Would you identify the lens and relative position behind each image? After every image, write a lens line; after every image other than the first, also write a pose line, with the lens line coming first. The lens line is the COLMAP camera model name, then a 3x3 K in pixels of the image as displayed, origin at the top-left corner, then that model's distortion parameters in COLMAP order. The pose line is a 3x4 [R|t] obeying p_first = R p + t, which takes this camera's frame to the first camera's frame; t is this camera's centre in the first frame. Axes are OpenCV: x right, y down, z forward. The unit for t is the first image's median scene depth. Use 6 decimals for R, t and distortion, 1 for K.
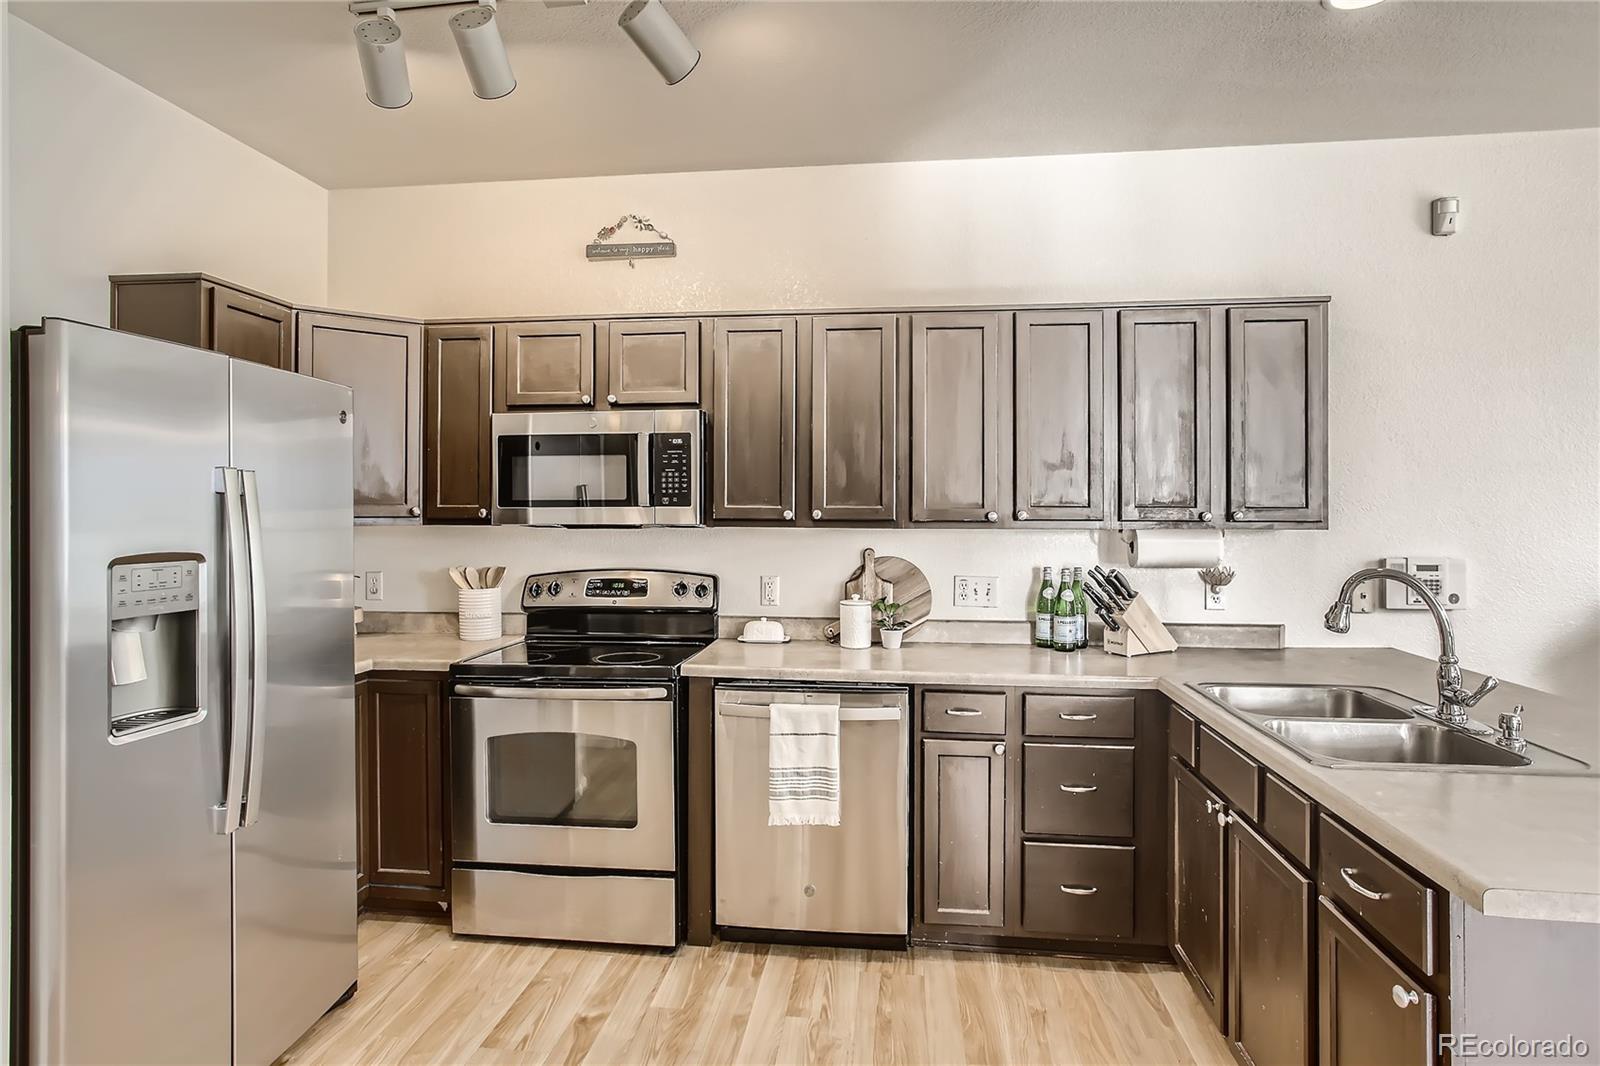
lens RADIAL K [[882.2, 0, 798.9], [0, 882.2, 513.3], [0, 0, 1]] dist [-0.006484, 0.000501]
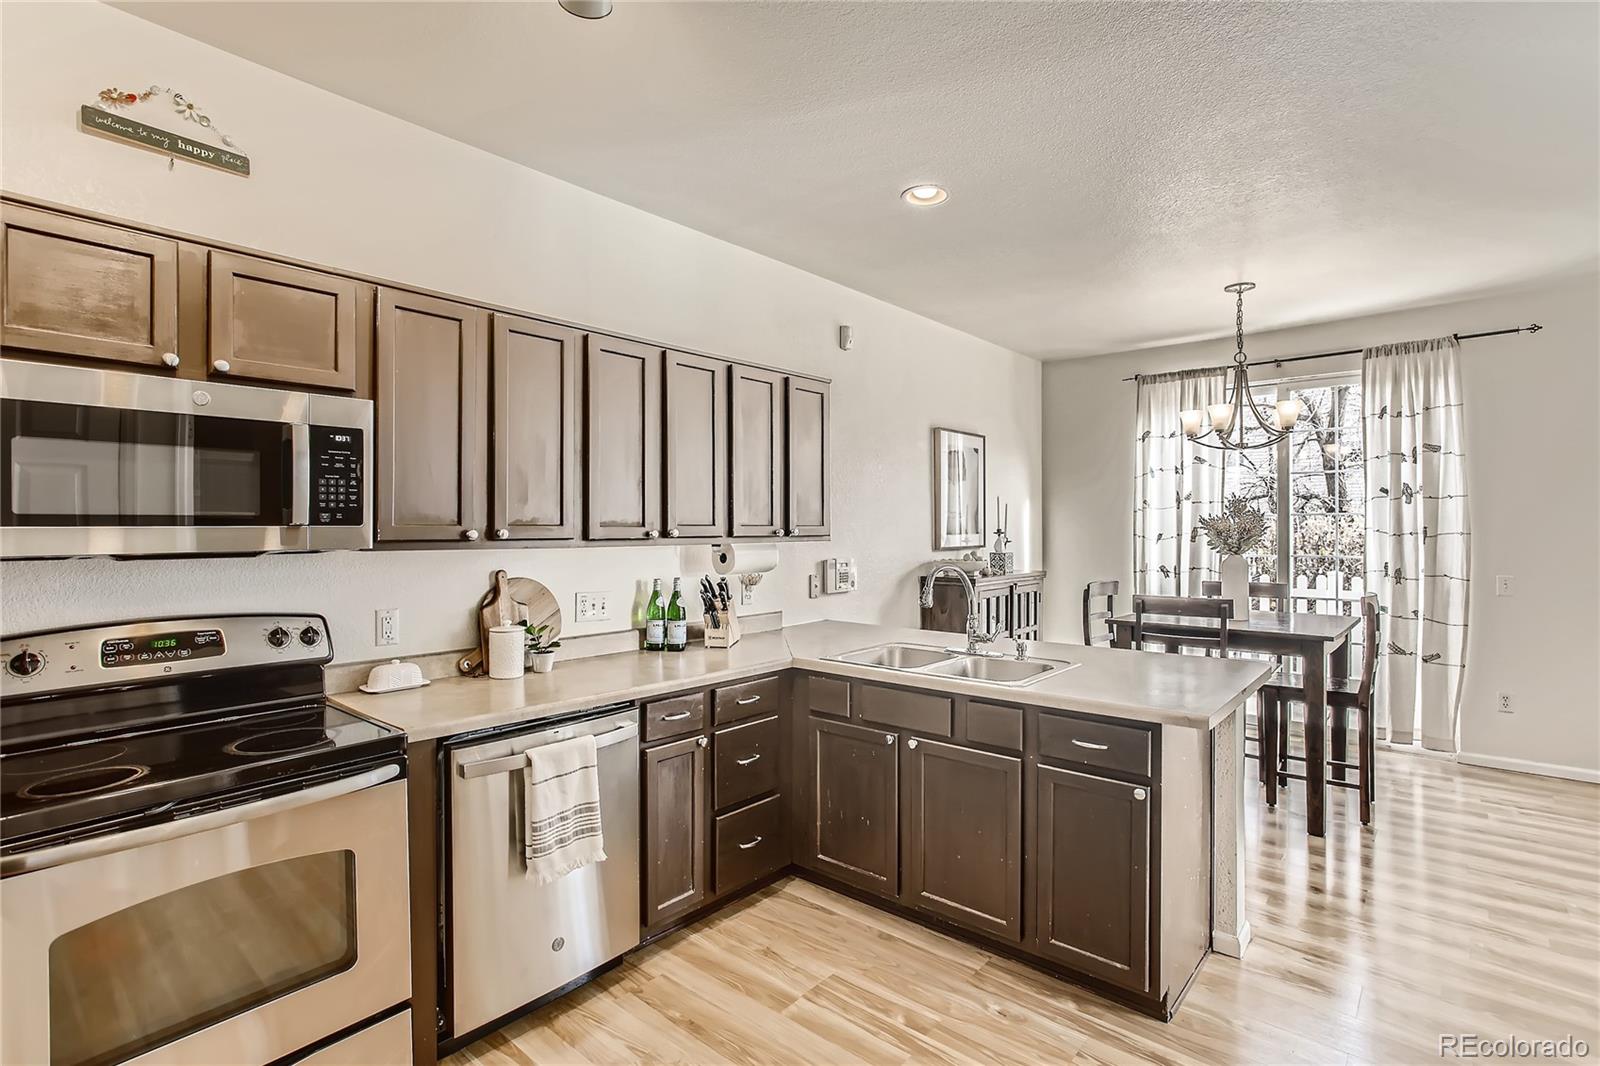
lens RADIAL K [[784.0, 0, 800.0], [0, 784.0, 533.0], [0, 0, 1]] dist [0.001916, 0.001174]
pose [[0.559582, -0.007784, 0.828739, -0.461295], [0.003618, 0.999969, 0.006949, -0.004306], [-0.828767, -0.000890, 0.559593, 0.294834]]
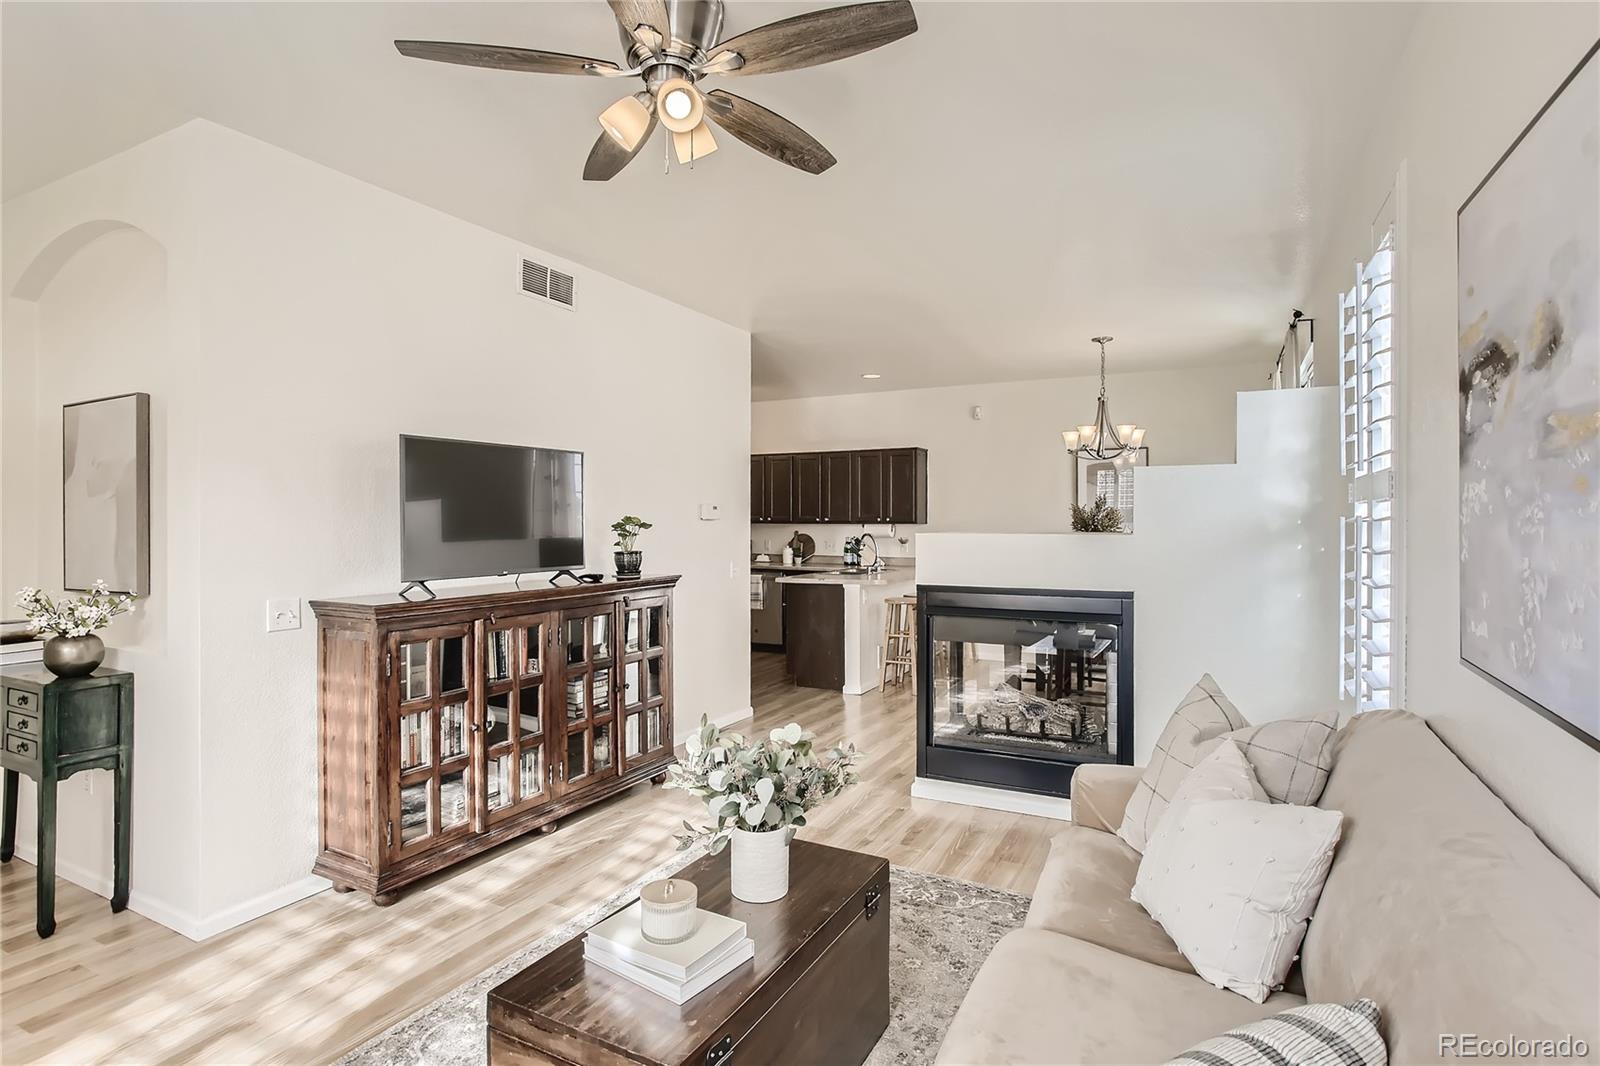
lens RADIAL K [[785.3, 0, 800.0], [0, 785.3, 533.0], [0, 0, 1]] dist [-0.010381, 0.000359]
pose [[0.930809, 0.003019, -0.365492, 1.129009], [-0.001723, 0.999991, 0.003871, 0.038095], [0.365501, -0.002974, 0.930806, -1.554959]]
